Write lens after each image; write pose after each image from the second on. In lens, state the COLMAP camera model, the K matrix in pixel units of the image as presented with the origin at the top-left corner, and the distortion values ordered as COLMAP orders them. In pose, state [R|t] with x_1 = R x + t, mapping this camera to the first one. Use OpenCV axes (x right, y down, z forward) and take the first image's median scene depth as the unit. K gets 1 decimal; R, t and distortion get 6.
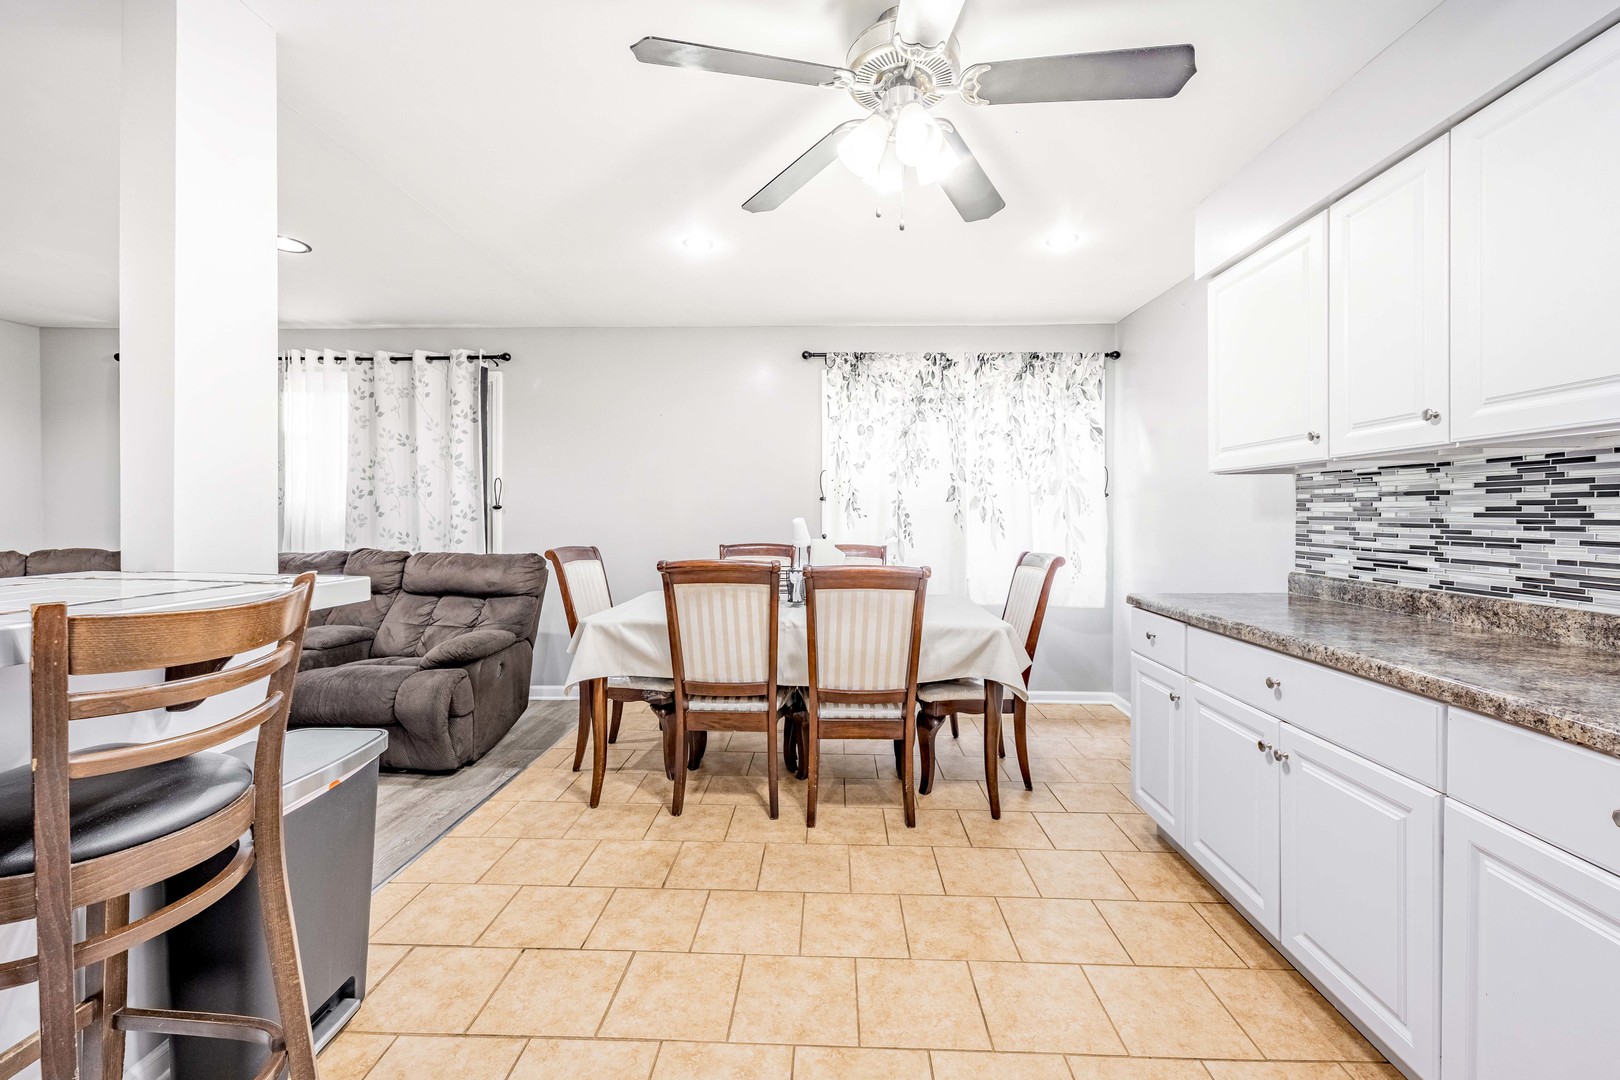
lens RADIAL K [[680.4, 0, 802.0], [0, 680.4, 531.3], [0, 0, 1]] dist [0.021714, -0.006546]
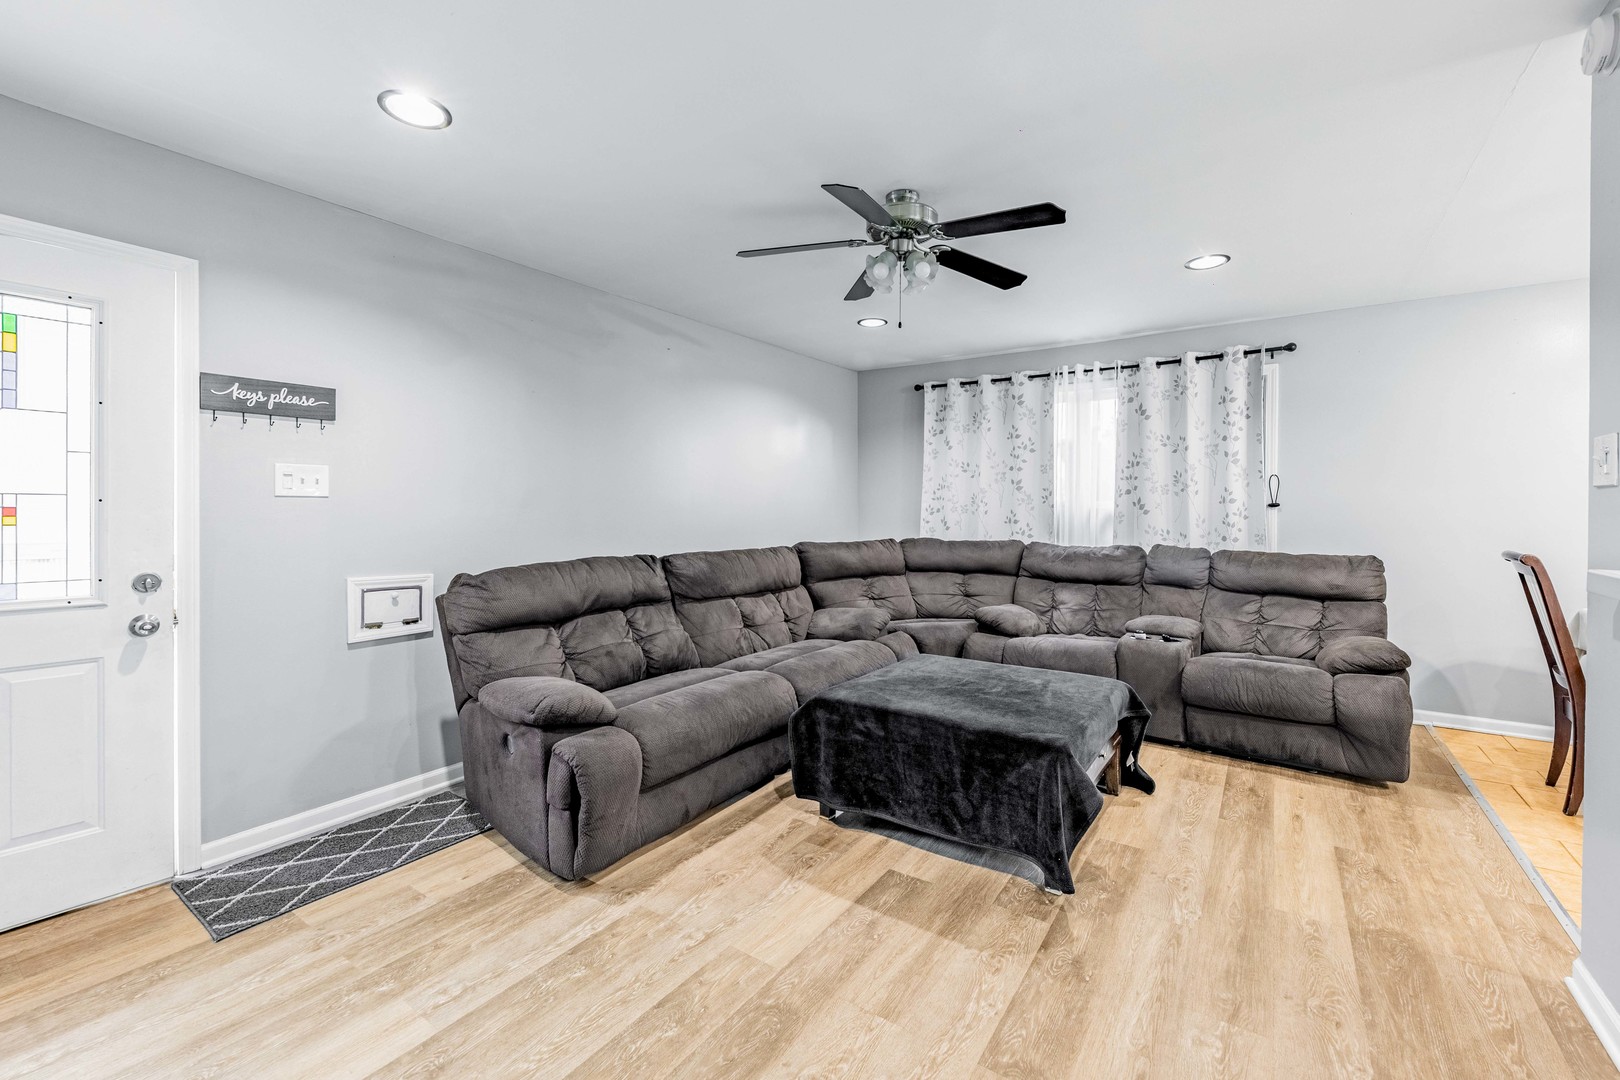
lens RADIAL K [[680.4, 0, 802.0], [0, 680.4, 531.3], [0, 0, 1]] dist [0.021714, -0.006546]
pose [[0.843368, 0.020364, -0.536950, -0.492644], [-0.017181, 0.999793, 0.010931, 0.002336], [0.537061, 0.000007, 0.843543, -0.174087]]
